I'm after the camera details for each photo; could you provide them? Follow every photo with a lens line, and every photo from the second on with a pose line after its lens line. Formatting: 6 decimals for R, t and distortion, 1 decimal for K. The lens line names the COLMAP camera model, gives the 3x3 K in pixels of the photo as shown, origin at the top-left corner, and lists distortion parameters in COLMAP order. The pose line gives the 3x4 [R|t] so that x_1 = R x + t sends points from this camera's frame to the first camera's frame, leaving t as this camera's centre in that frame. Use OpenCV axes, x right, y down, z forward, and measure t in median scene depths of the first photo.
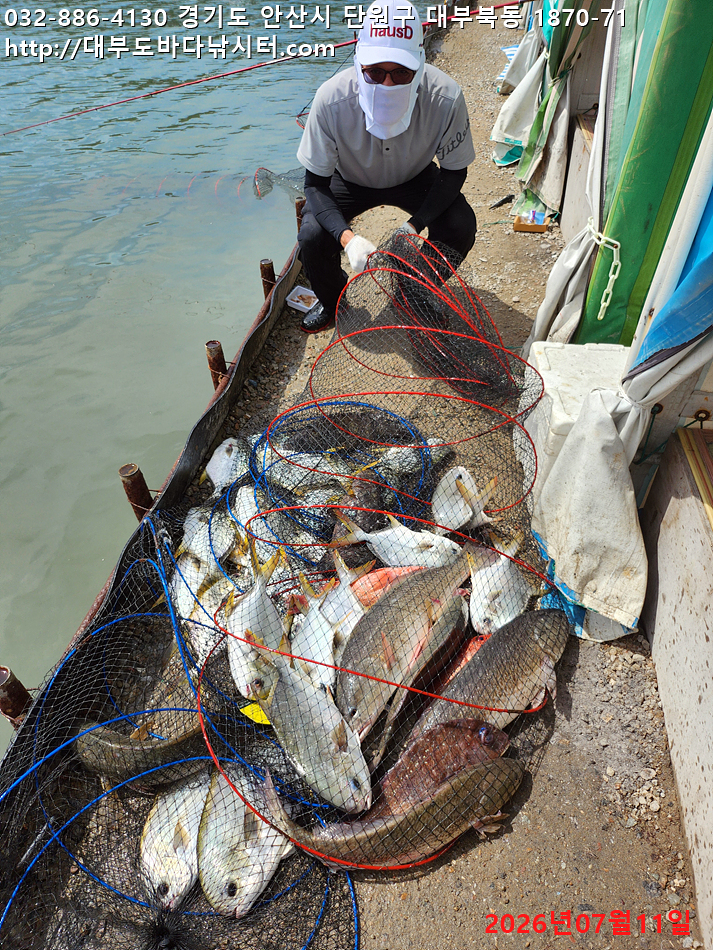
lens RADIAL K [[906.5, 0, 354.6], [0, 906.5, 474.9], [0, 0, 1]] dist [0.036873, 0.000000]
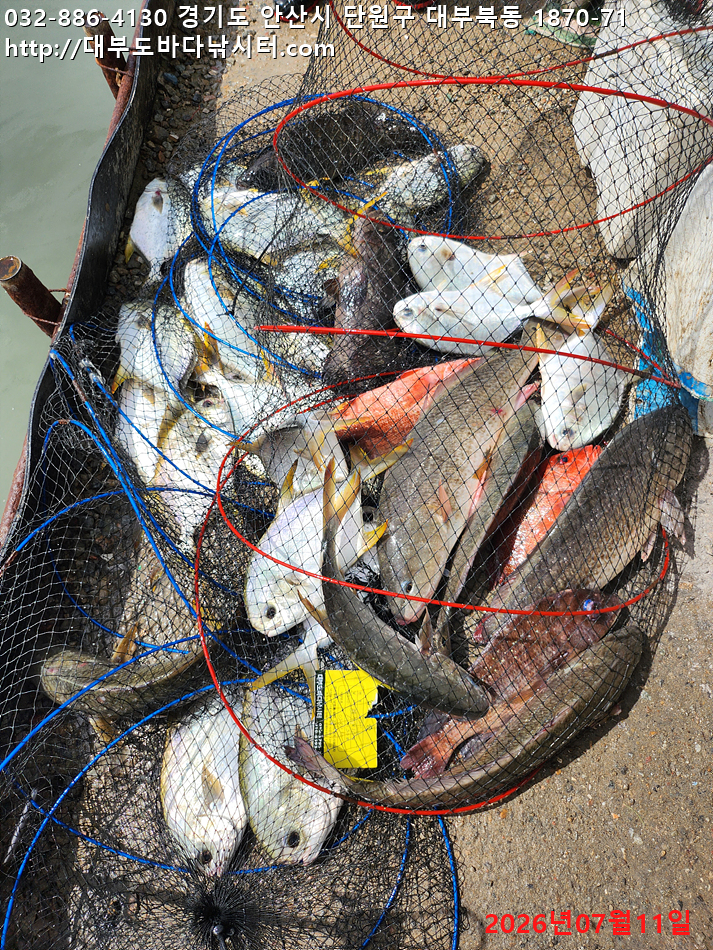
lens RADIAL K [[739.7, 0, 362.0], [0, 739.7, 473.0], [0, 0, 1]] dist [0.003701, -0.007006]
pose [[0.989581, -0.141816, 0.024862, -0.033008], [0.115535, 0.885194, 0.450647, -0.084229], [-0.085916, -0.443079, 0.892356, 0.438733]]
